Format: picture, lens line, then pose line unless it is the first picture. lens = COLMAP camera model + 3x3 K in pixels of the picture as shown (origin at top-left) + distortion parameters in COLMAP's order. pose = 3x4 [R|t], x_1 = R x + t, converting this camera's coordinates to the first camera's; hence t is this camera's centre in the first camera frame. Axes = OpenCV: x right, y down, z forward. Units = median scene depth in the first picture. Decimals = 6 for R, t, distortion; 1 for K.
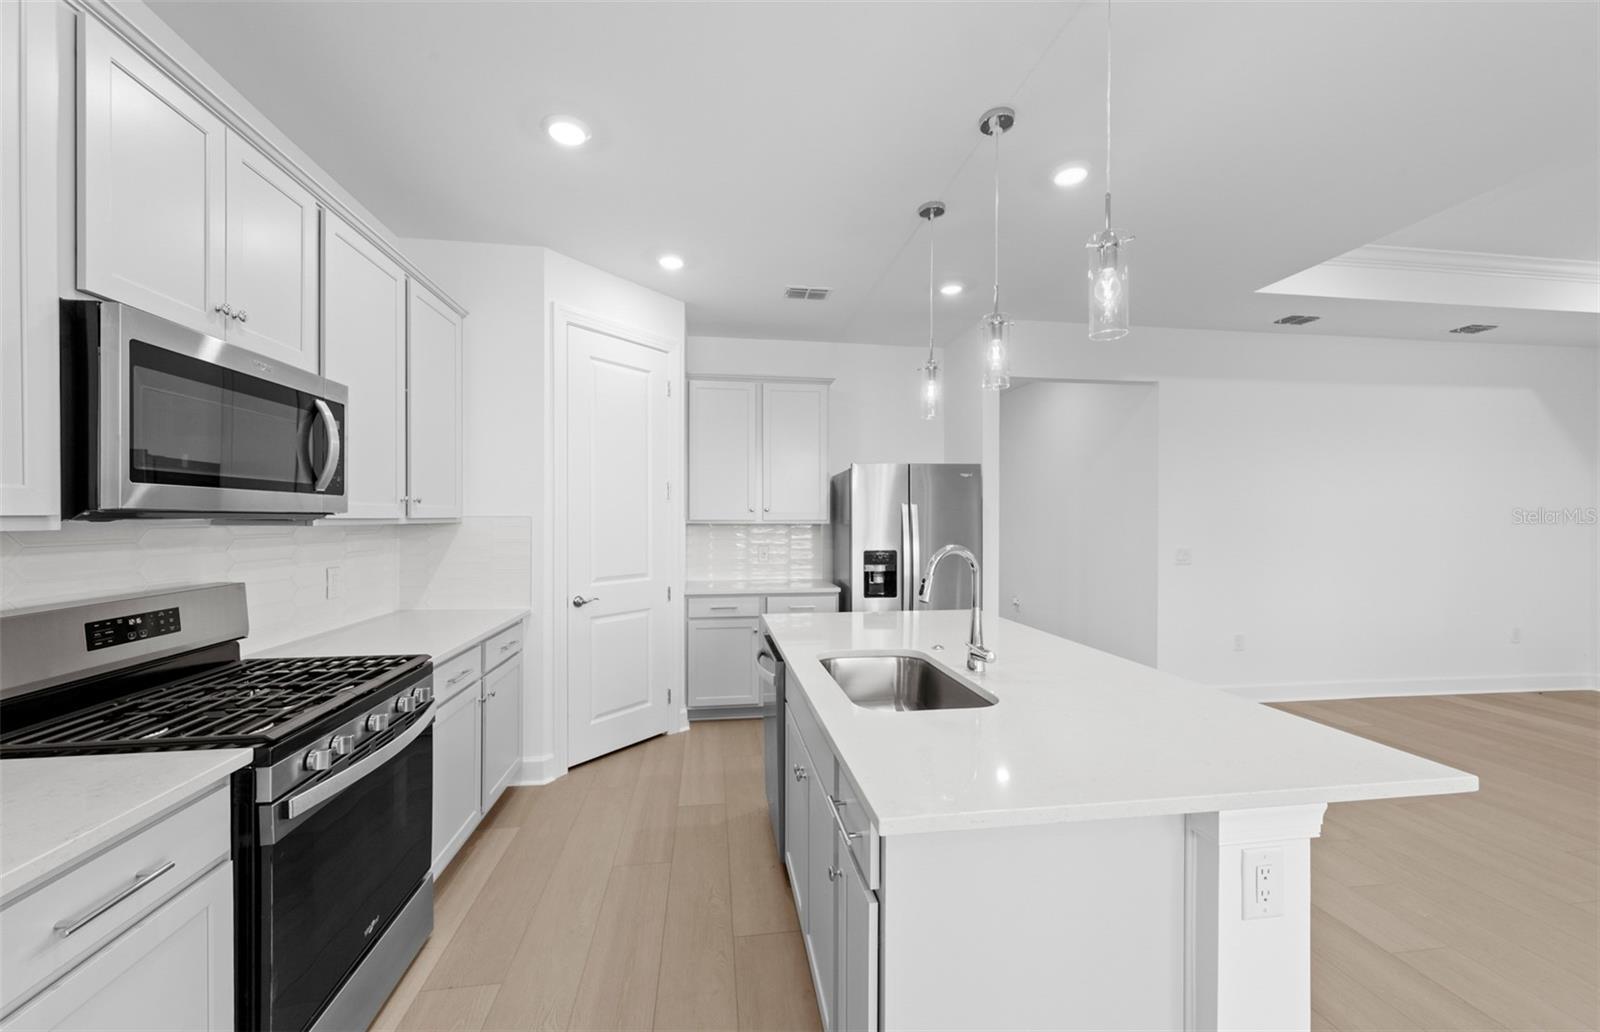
lens RADIAL K [[597.6, 0, 795.9], [0, 597.6, 520.0], [0, 0, 1]] dist [0.002585, -0.000363]
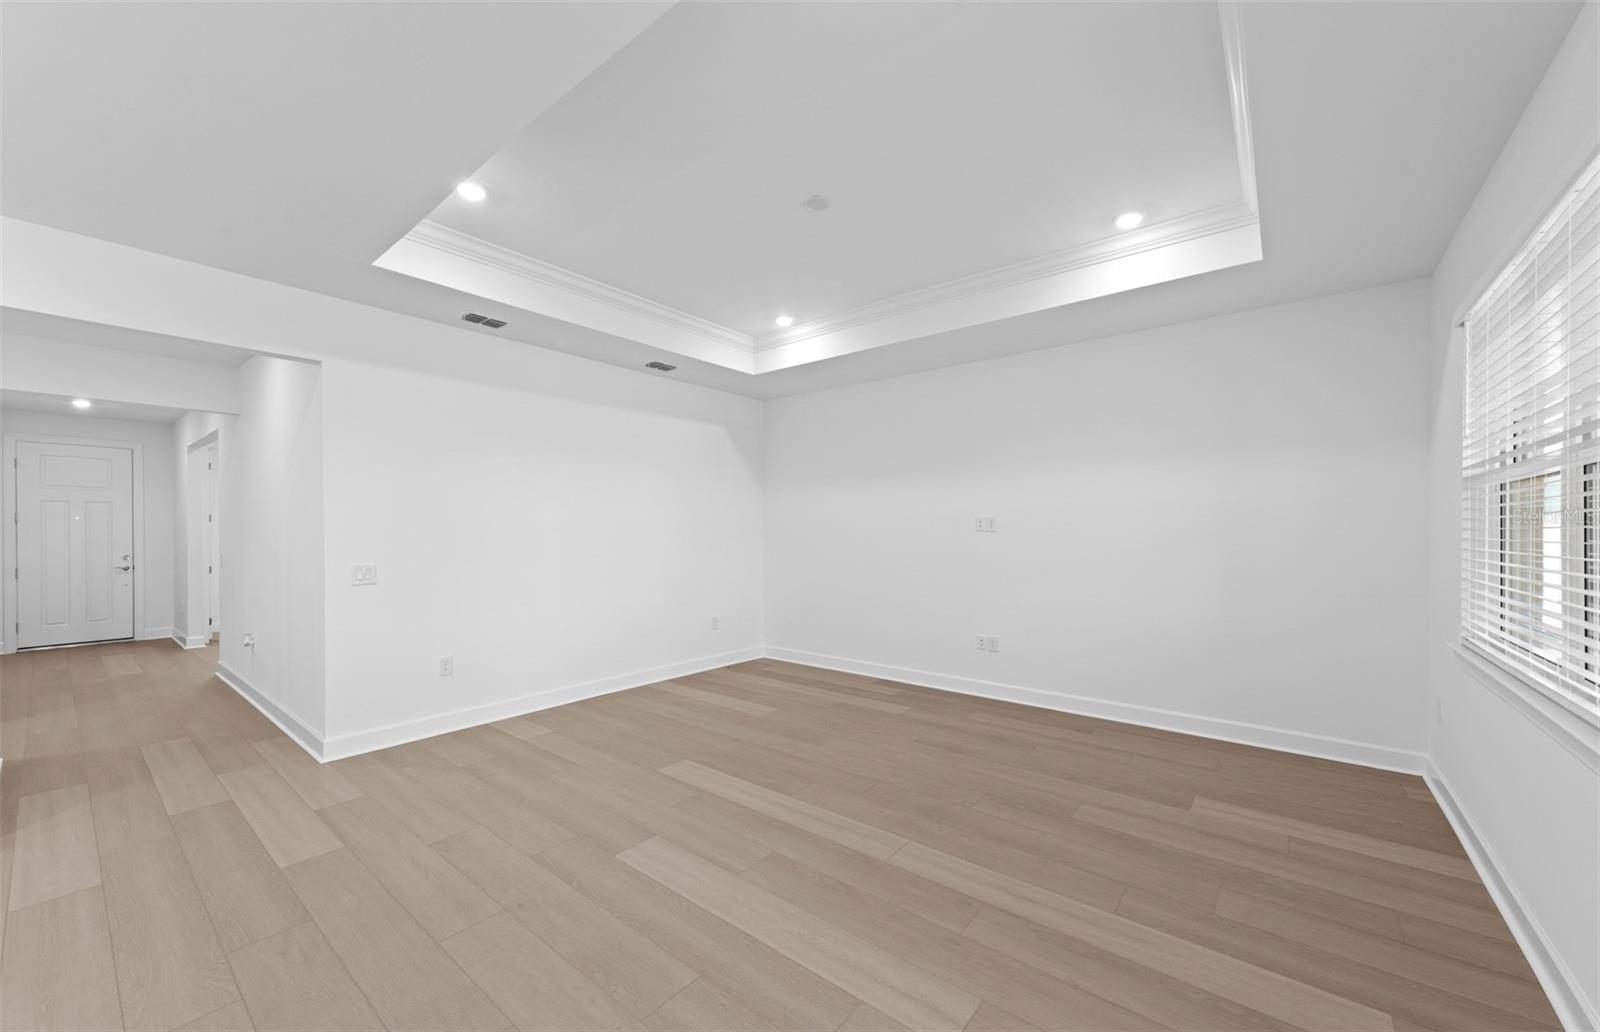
lens RADIAL K [[597.6, 0, 790.4], [0, 597.6, 535.8], [0, 0, 1]] dist [0.002585, -0.000363]
pose [[0.733222, -0.011374, 0.679894, 0.679440], [0.006607, 0.999932, 0.009602, 0.000905], [-0.679957, -0.002549, 0.733247, -0.029376]]
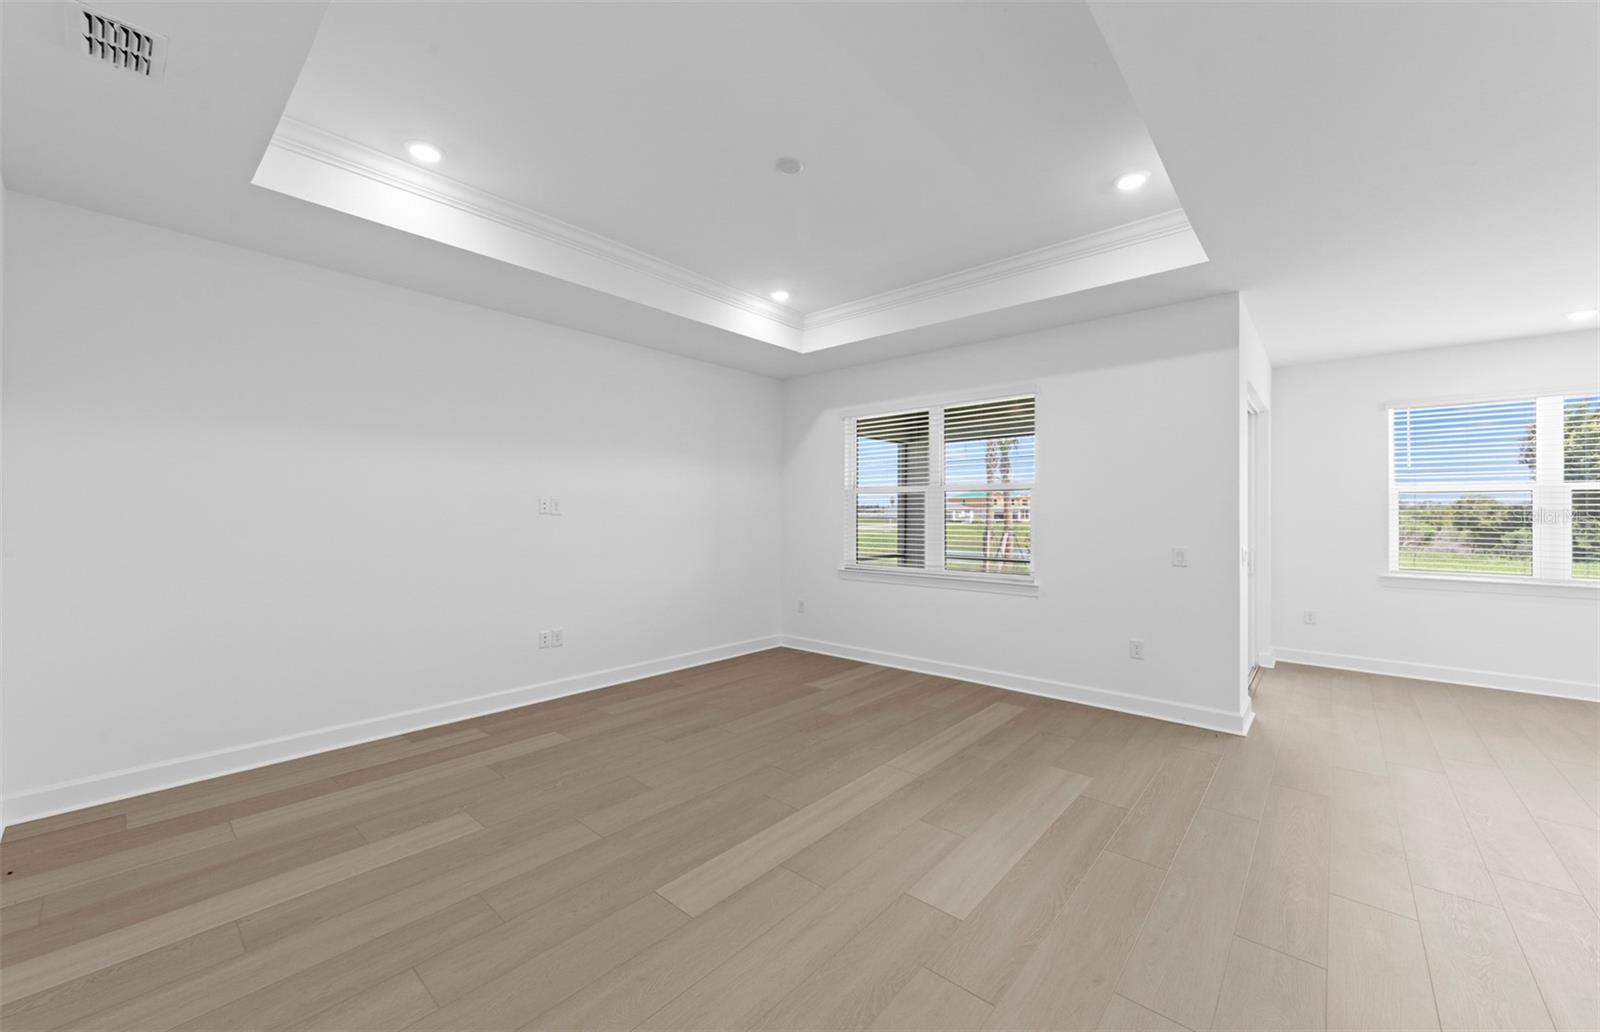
lens RADIAL K [[597.6, 0, 791.2], [0, 597.6, 515.5], [0, 0, 1]] dist [0.002585, -0.000363]
pose [[-0.640619, -0.007582, 0.767821, 0.674687], [-0.004639, 0.999971, 0.006004, -0.001777], [-0.767845, 0.000285, -0.640636, 1.183782]]
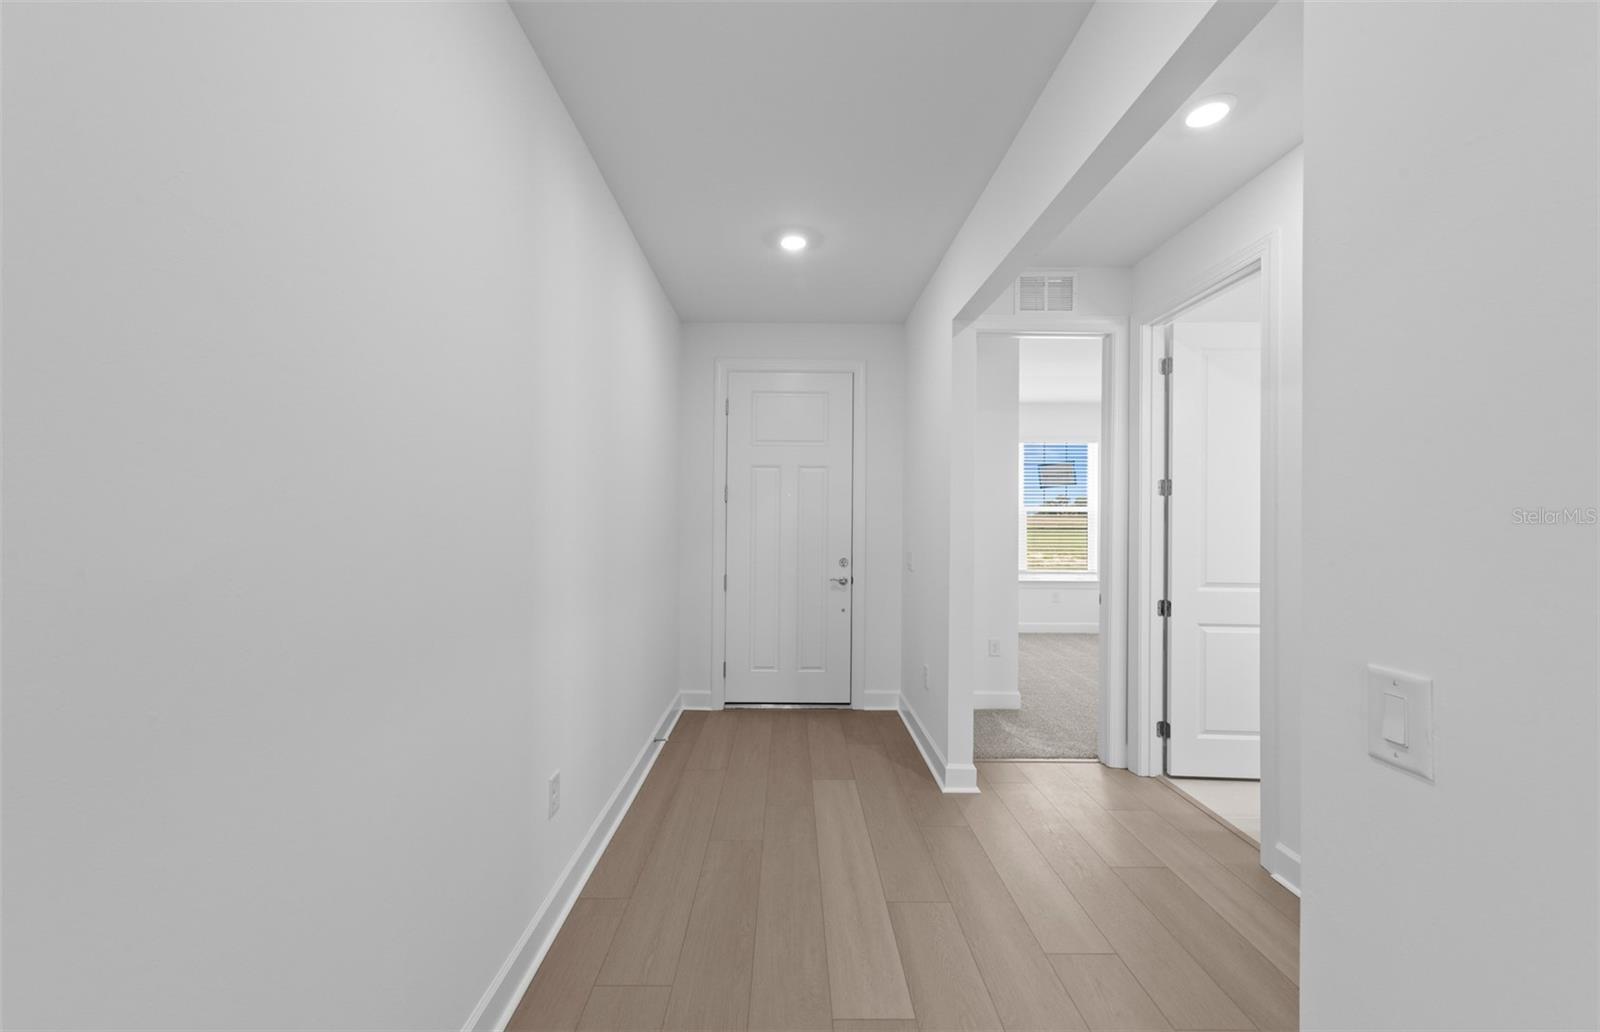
lens RADIAL K [[597.6, 0, 796.9], [0, 597.6, 519.5], [0, 0, 1]] dist [0.002585, -0.000363]
pose [[0.993006, 0.000082, -0.118063, 0.429435], [-0.000847, 0.999979, -0.006425, 0.004048], [0.118060, 0.006480, 0.992985, 2.048357]]
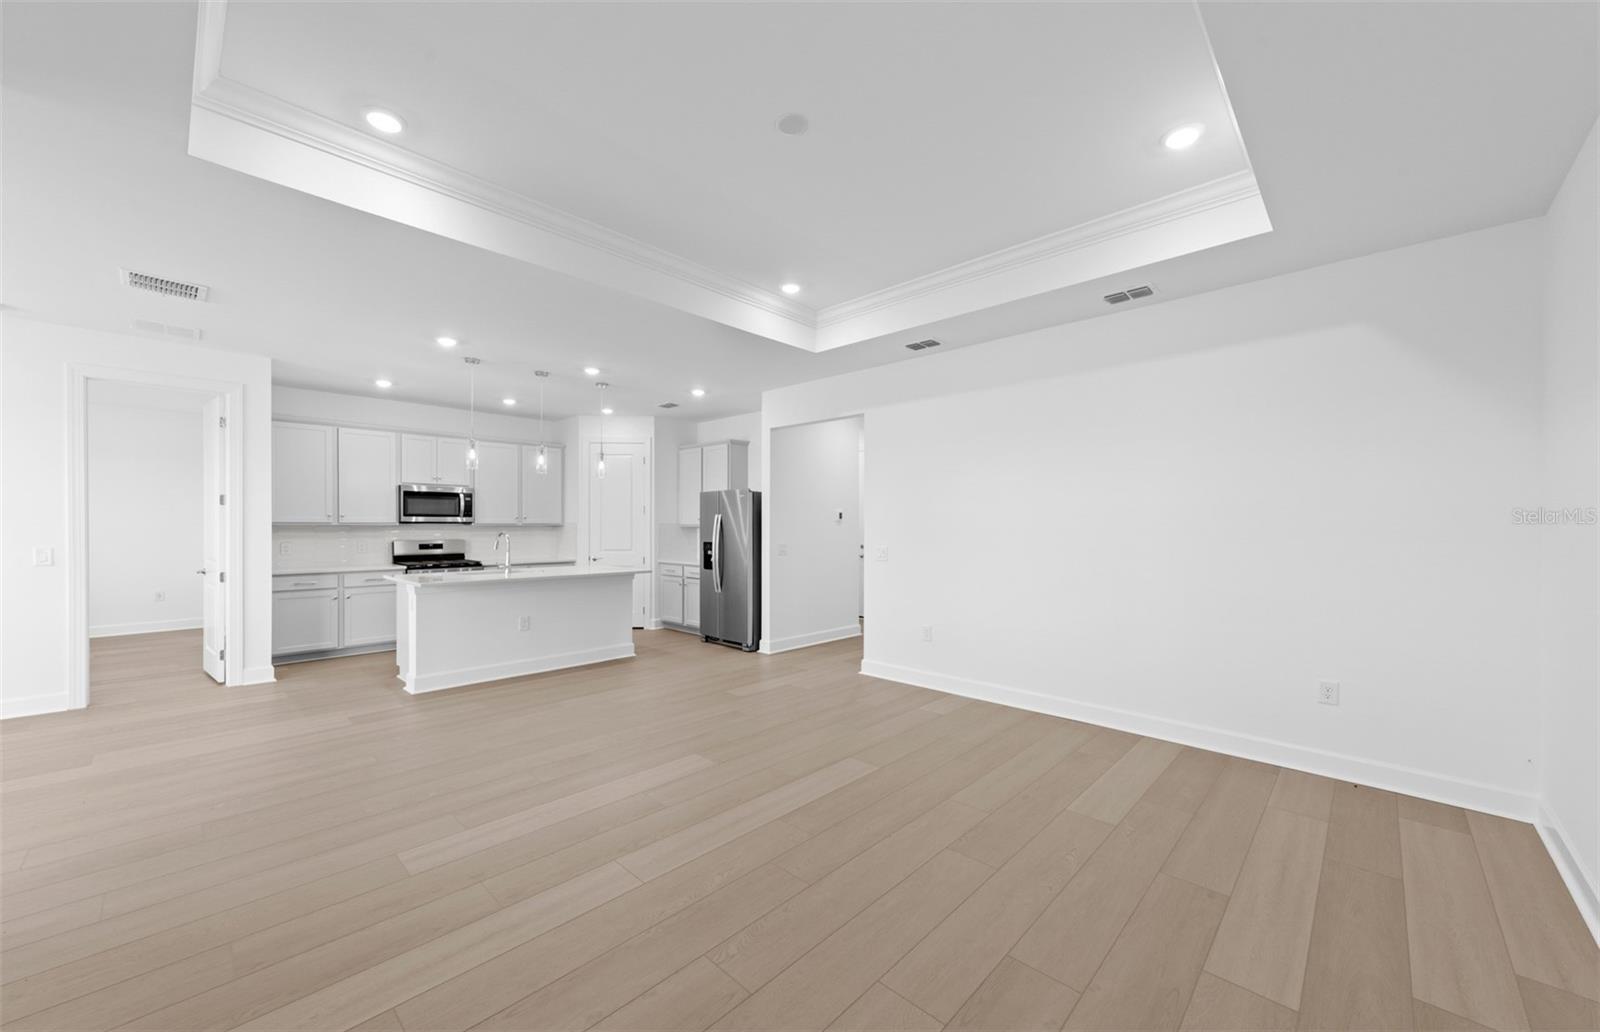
lens RADIAL K [[597.6, 0, 797.9], [0, 597.6, 529.6], [0, 0, 1]] dist [0.002585, -0.000363]
pose [[0.618782, 0.004448, -0.785551, 1.959686], [-0.003202, 0.999990, 0.003140, 0.010522], [0.785557, 0.000572, 0.618790, 0.159672]]
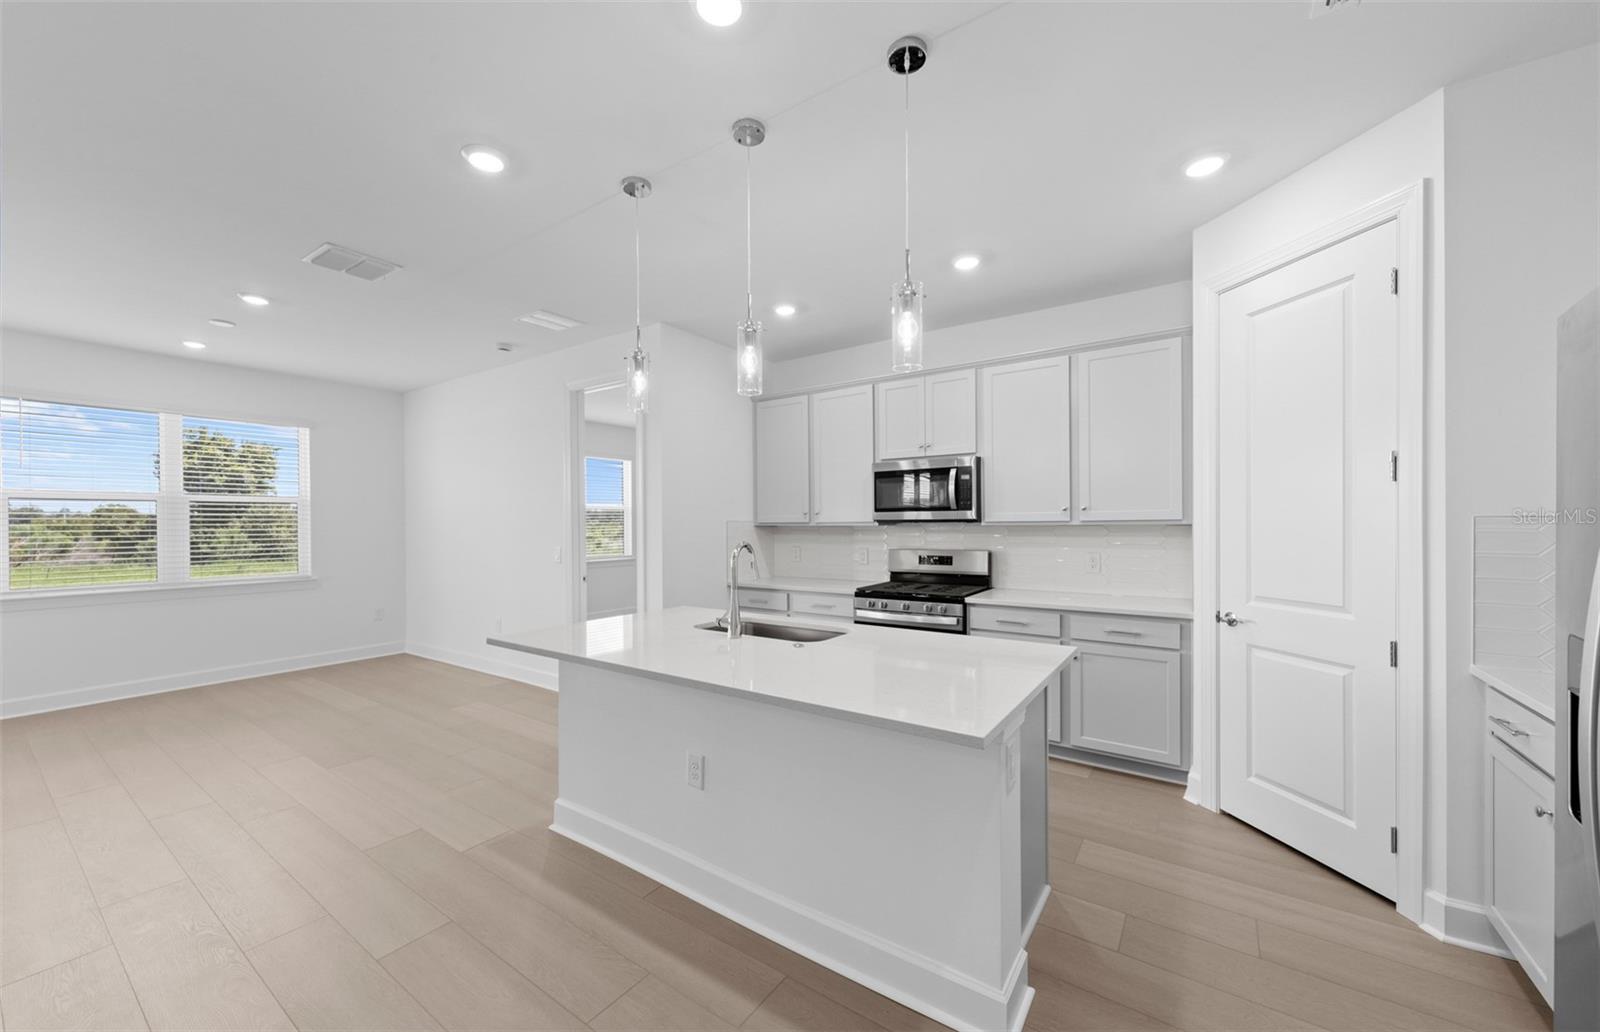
lens RADIAL K [[597.6, 0, 791.0], [0, 597.6, 526.1], [0, 0, 1]] dist [0.002585, -0.000363]
pose [[-0.686076, 0.005463, -0.727510, 0.646005], [0.002503, 0.999984, 0.005149, 0.000357], [0.727526, 0.001711, -0.686078, 1.099471]]
